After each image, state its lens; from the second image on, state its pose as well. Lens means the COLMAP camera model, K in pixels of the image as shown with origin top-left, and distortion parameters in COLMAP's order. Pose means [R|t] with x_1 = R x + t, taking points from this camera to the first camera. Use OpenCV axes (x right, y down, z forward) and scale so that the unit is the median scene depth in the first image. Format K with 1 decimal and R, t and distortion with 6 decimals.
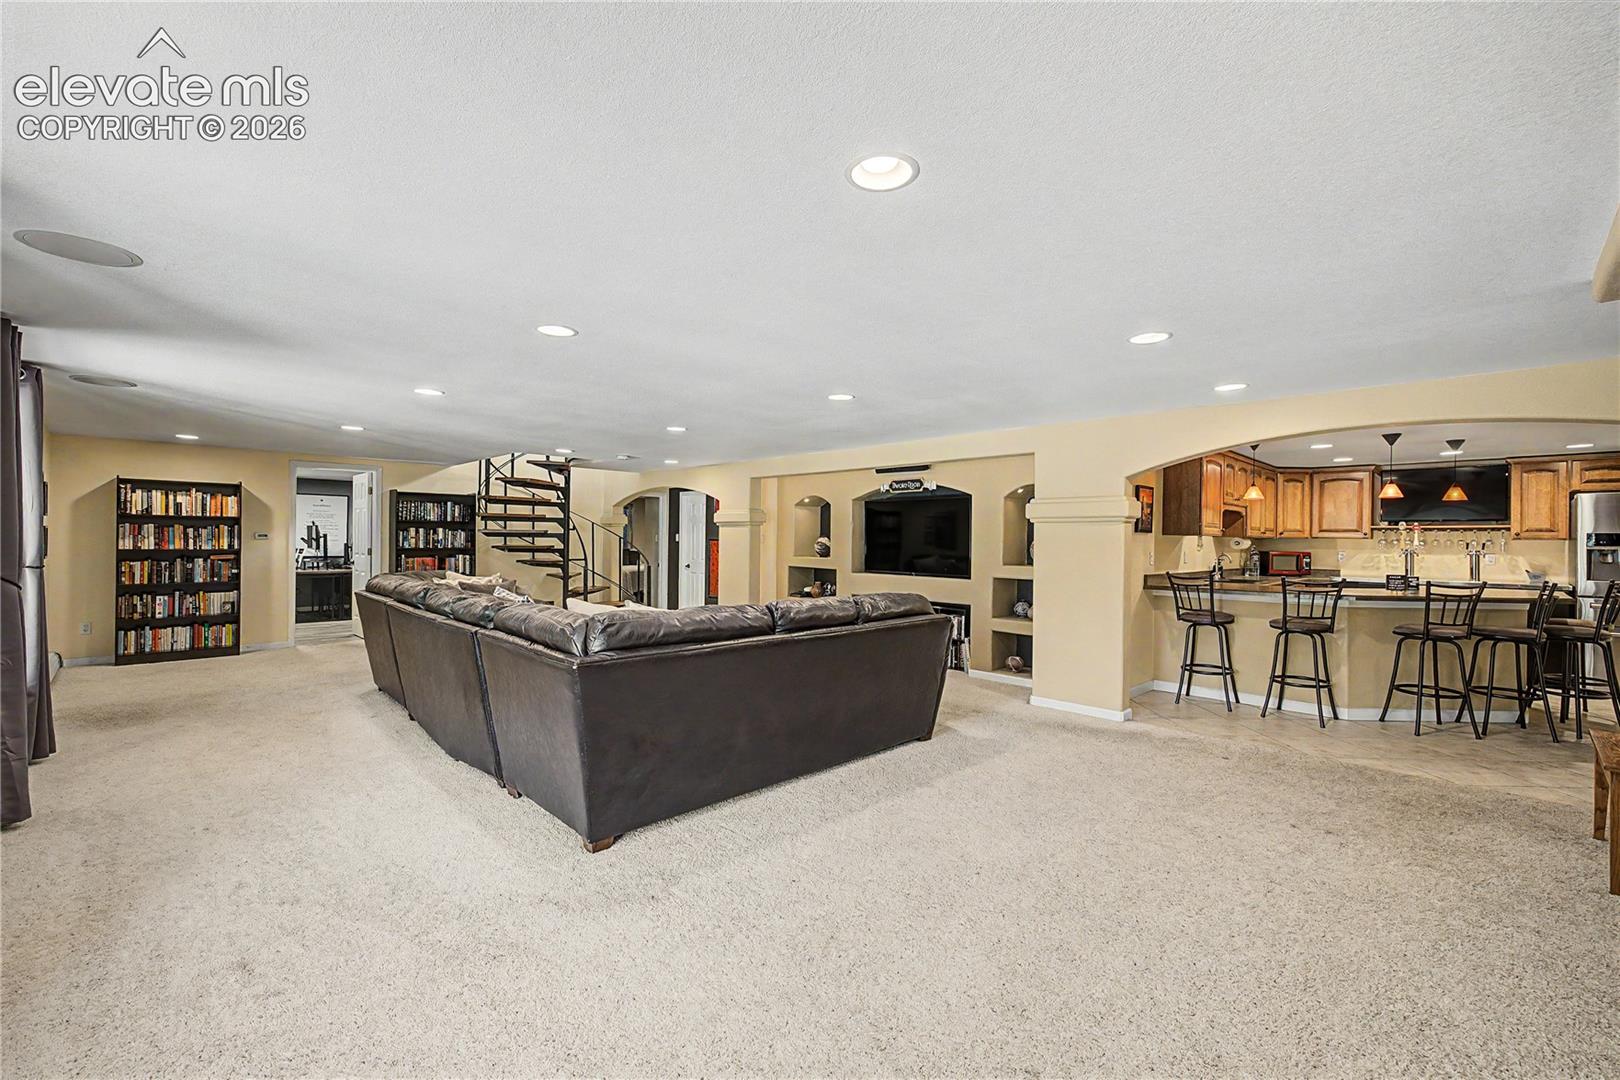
lens RADIAL K [[678.8, 0, 815.0], [0, 678.8, 535.6], [0, 0, 1]] dist [-0.001139, -0.000814]
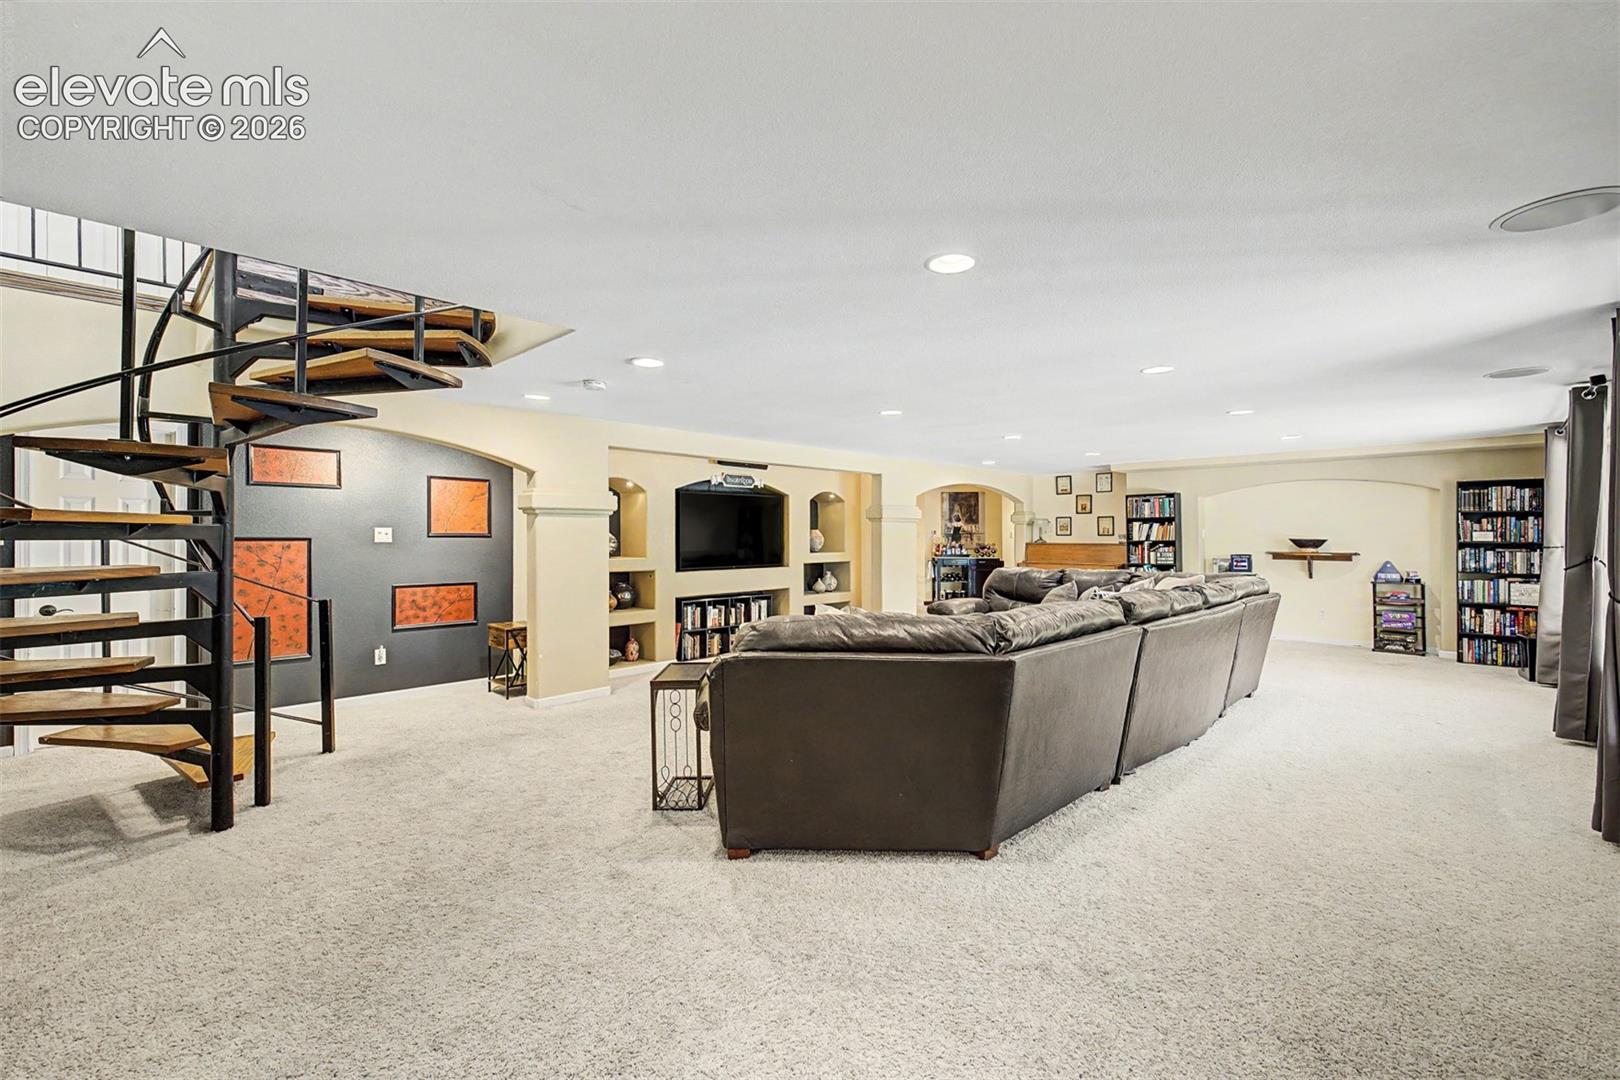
lens RADIAL K [[678.8, 0, 815.0], [0, 678.8, 535.6], [0, 0, 1]] dist [-0.001139, -0.000814]
pose [[-0.040142, -0.008387, 0.999159, -0.921520], [0.005237, 0.999949, 0.008604, 0.000647], [-0.999180, 0.005578, -0.040096, 0.959452]]
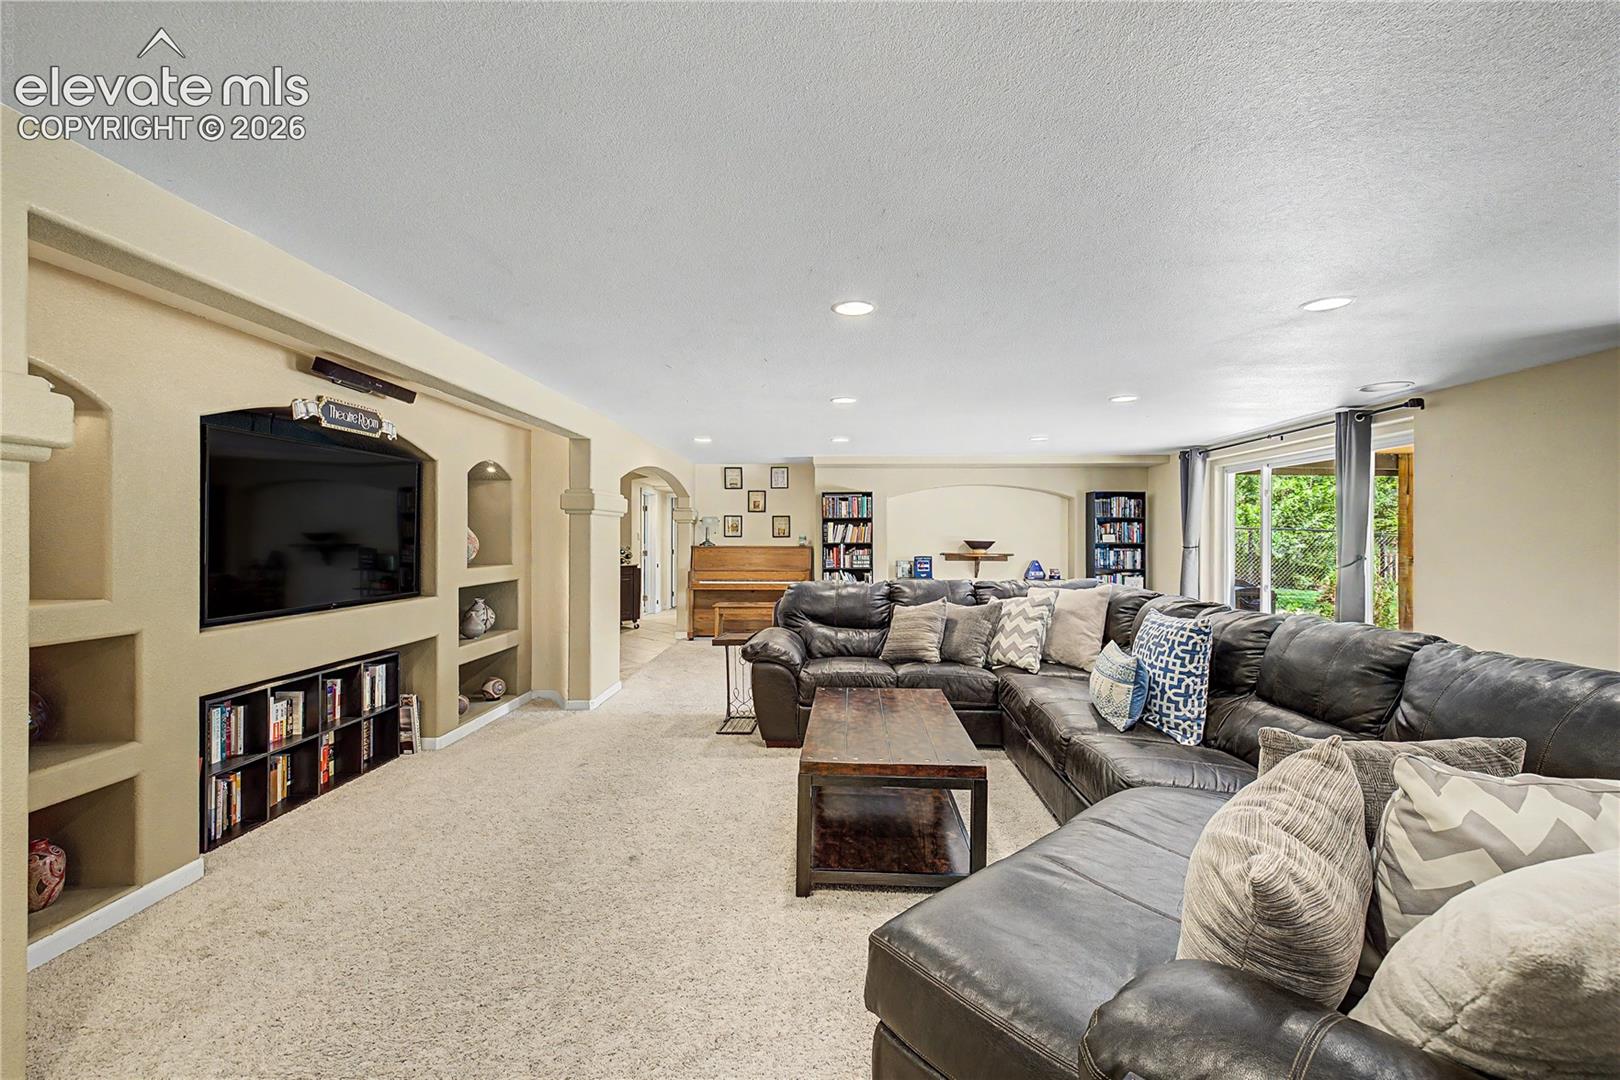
lens RADIAL K [[678.8, 0, 815.0], [0, 678.8, 535.6], [0, 0, 1]] dist [-0.001139, -0.000814]
pose [[-0.707044, -0.006904, 0.707136, -0.444503], [-0.002662, 0.999971, 0.007101, 0.003631], [-0.707164, 0.003138, -0.707042, 1.145824]]
